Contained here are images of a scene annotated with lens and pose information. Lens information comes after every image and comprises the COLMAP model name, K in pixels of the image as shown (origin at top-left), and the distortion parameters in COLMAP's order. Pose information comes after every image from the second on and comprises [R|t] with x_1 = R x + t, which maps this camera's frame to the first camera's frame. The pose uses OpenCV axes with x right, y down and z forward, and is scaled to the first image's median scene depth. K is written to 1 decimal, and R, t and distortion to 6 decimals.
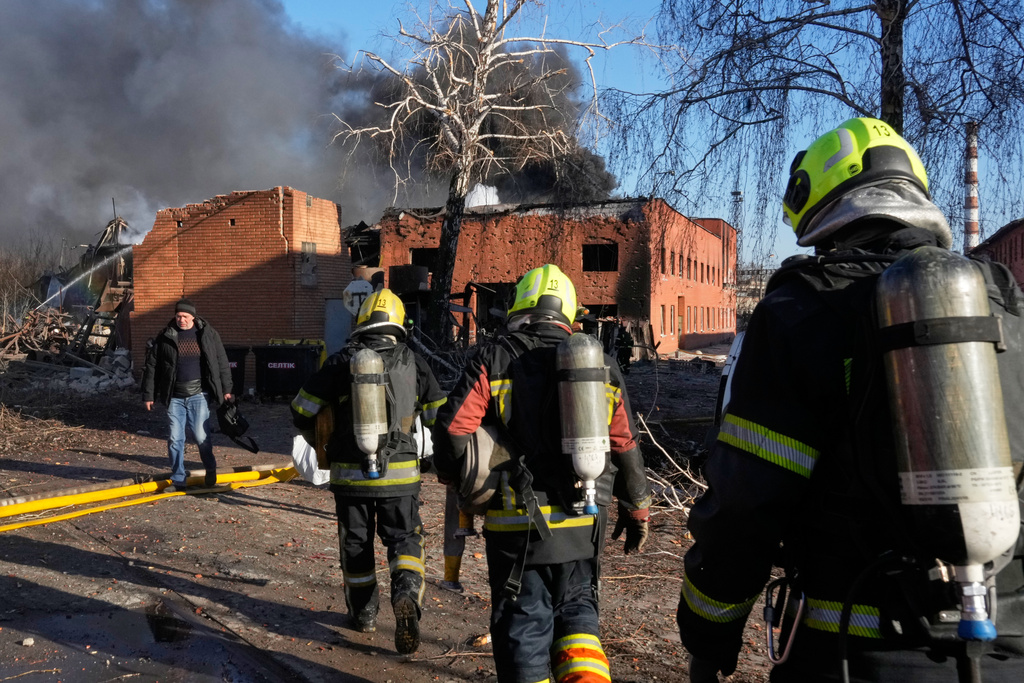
lens RADIAL K [[890.4, 0, 511.9], [0, 890.4, 339.1], [0, 0, 1]] dist [-0.000871, 0.000544]
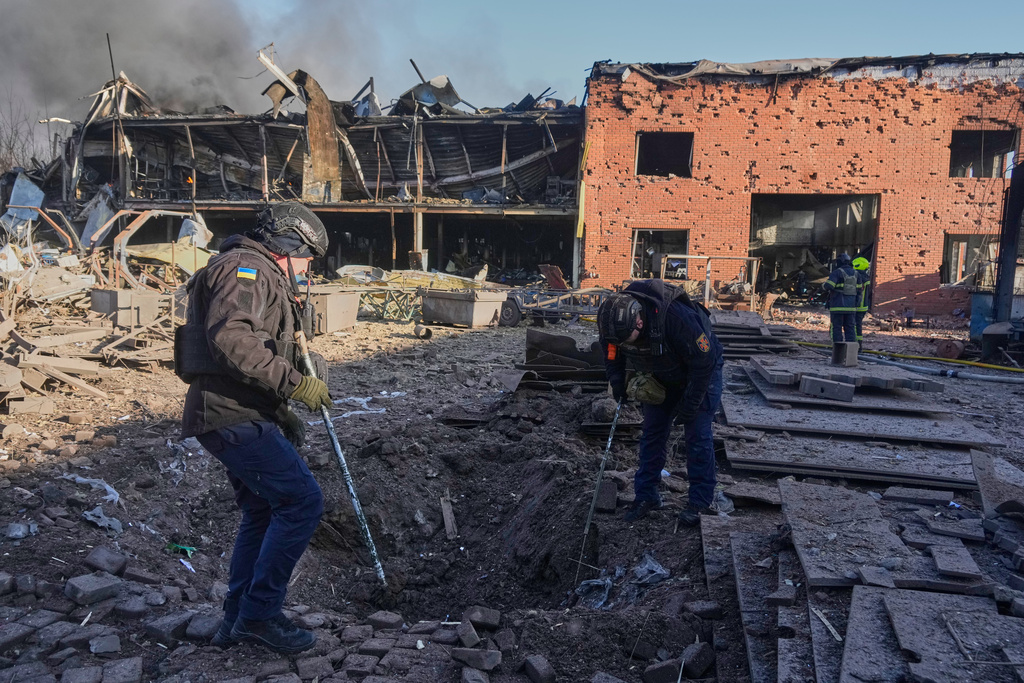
lens RADIAL K [[803.4, 0, 526.4], [0, 803.4, 337.7], [0, 0, 1]] dist [-0.000834, 0.012770]
pose [[0.997278, 0.015895, 0.072003, -0.225085], [-0.021988, 0.996169, 0.084638, -0.008937], [-0.070382, -0.085991, 0.993807, 0.462650]]
